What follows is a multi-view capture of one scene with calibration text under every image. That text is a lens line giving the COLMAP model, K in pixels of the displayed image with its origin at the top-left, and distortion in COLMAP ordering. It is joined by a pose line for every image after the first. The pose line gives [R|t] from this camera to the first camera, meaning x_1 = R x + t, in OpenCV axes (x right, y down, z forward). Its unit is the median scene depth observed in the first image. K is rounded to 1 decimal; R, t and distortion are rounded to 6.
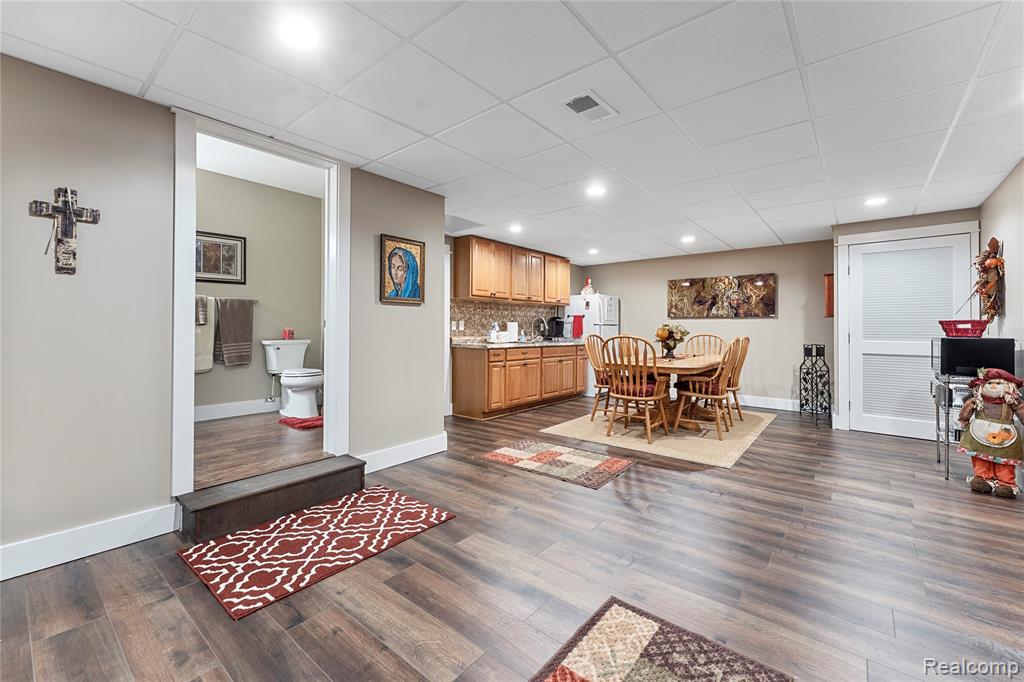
lens RADIAL K [[417.8, 0, 522.0], [0, 417.8, 326.5], [0, 0, 1]] dist [-0.000681, -0.000012]
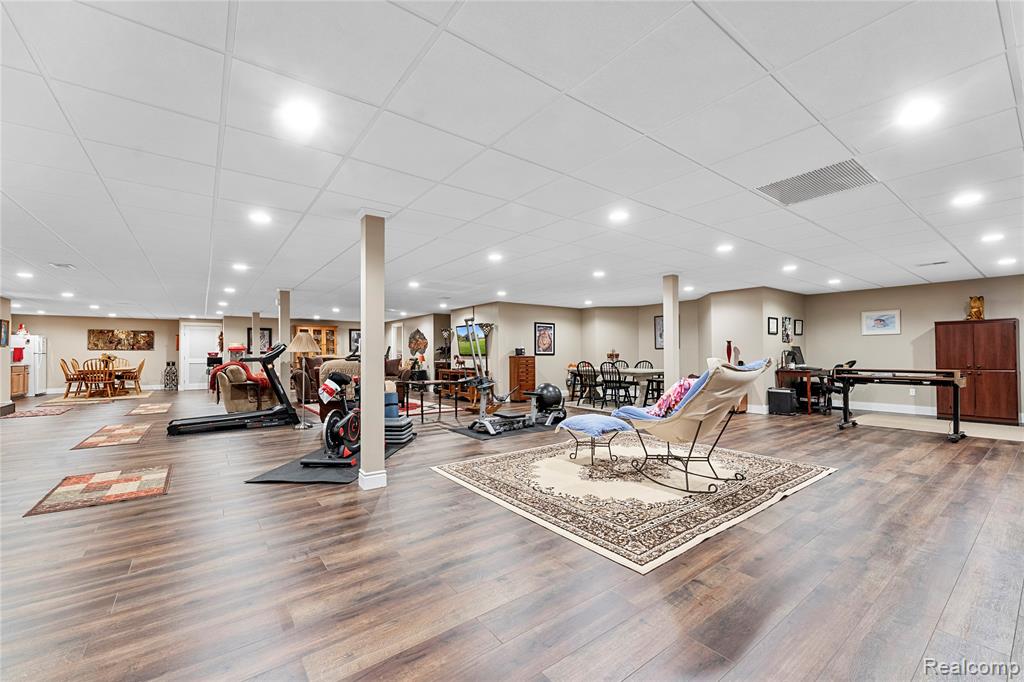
lens RADIAL K [[417.8, 0, 513.7], [0, 417.8, 346.6], [0, 0, 1]] dist [-0.000681, -0.000012]
pose [[0.240164, 0.012787, 0.970648, -1.262558], [-0.000845, 0.999916, -0.012964, -0.014506], [-0.970732, 0.002293, 0.240155, -1.629026]]
